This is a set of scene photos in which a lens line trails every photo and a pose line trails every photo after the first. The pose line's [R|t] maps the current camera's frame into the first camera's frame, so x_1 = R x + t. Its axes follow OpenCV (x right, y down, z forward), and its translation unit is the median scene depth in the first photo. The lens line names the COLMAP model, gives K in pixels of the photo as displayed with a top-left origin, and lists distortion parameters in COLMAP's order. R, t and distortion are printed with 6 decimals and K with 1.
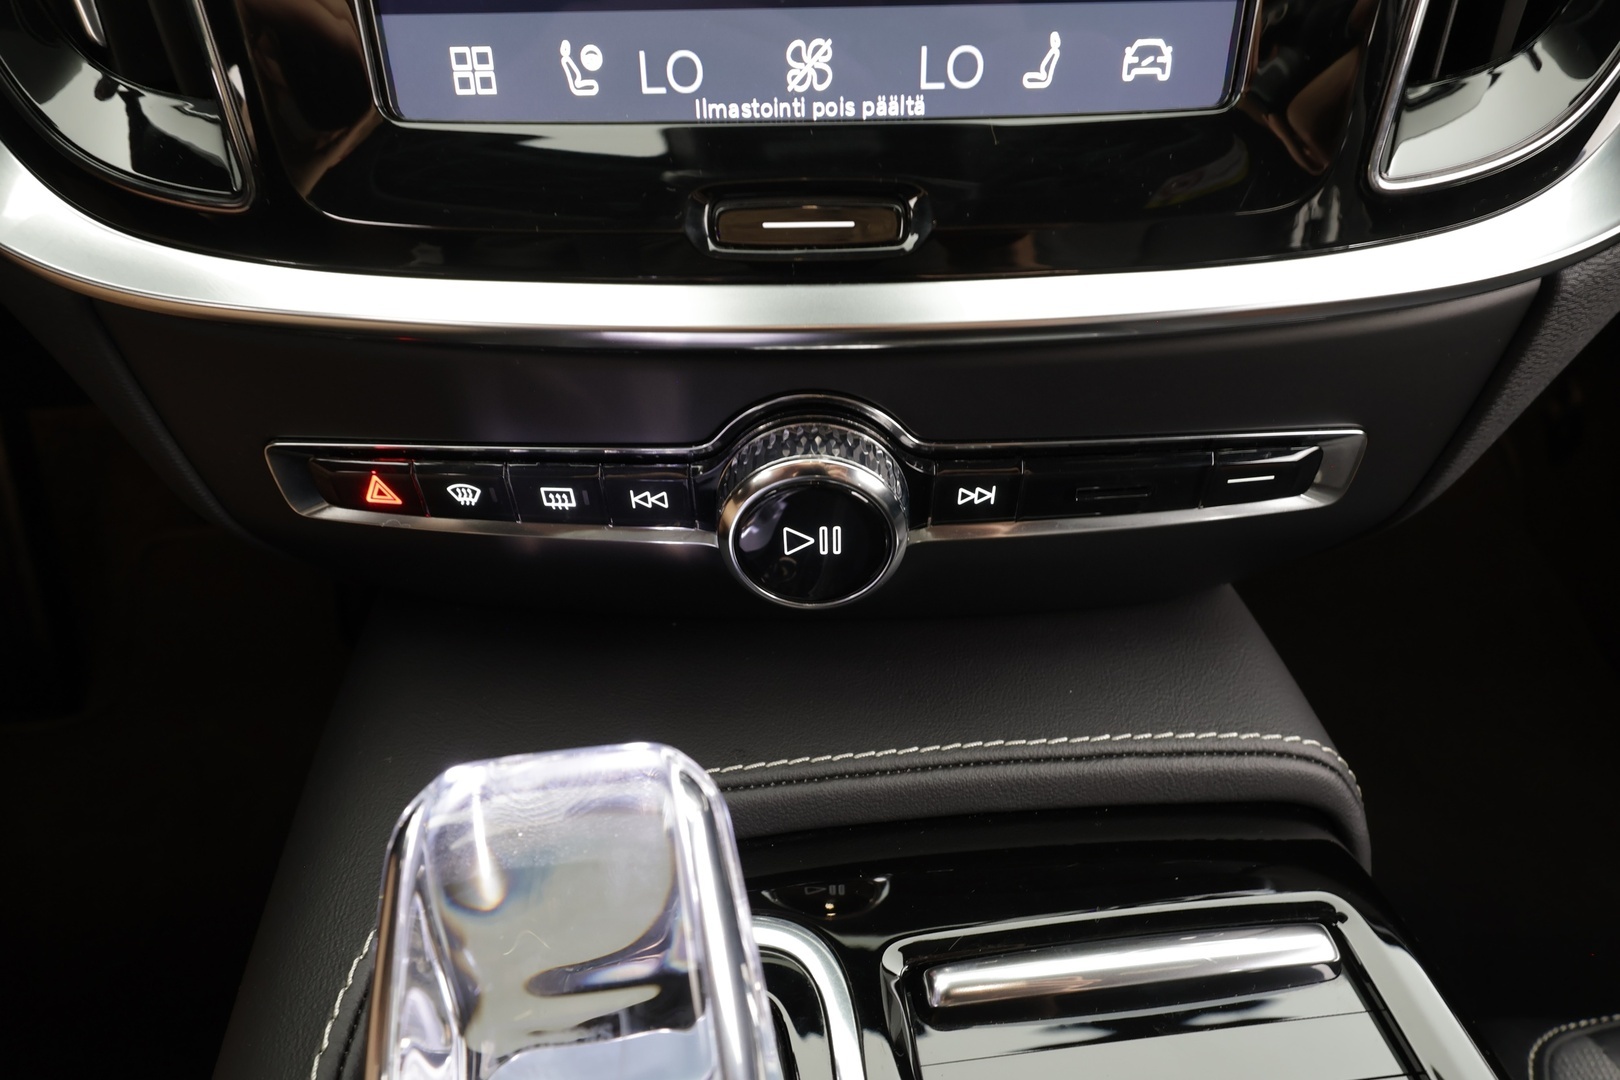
lens RADIAL K [[864.2, 0, 815.4], [0, 864.2, 543.4], [0, 0, 1]] dist [0.000888, 0.000759]
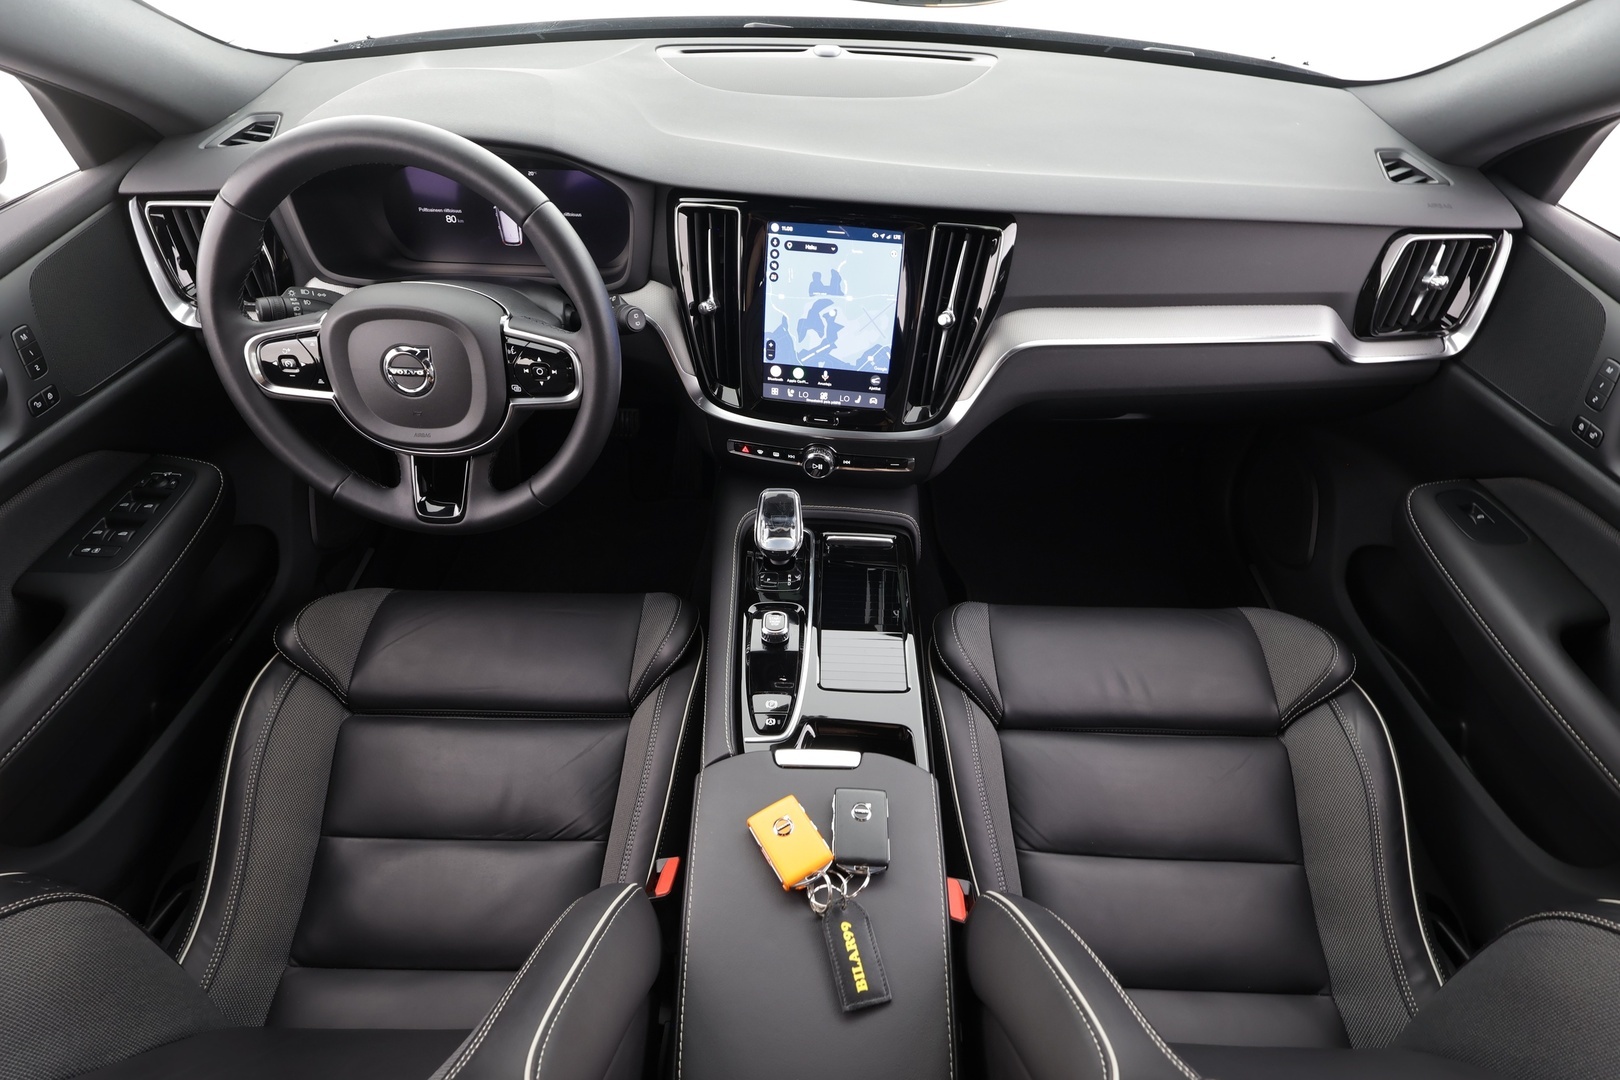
lens RADIAL K [[761.7, 0, 816.5], [0, 761.7, 541.6], [0, 0, 1]] dist [-0.000985, 0.001570]
pose [[0.990528, 0.120358, -0.066092, 0.461212], [-0.114400, 0.989570, 0.087543, 0.058712], [0.075939, -0.079152, 0.993966, -4.953097]]
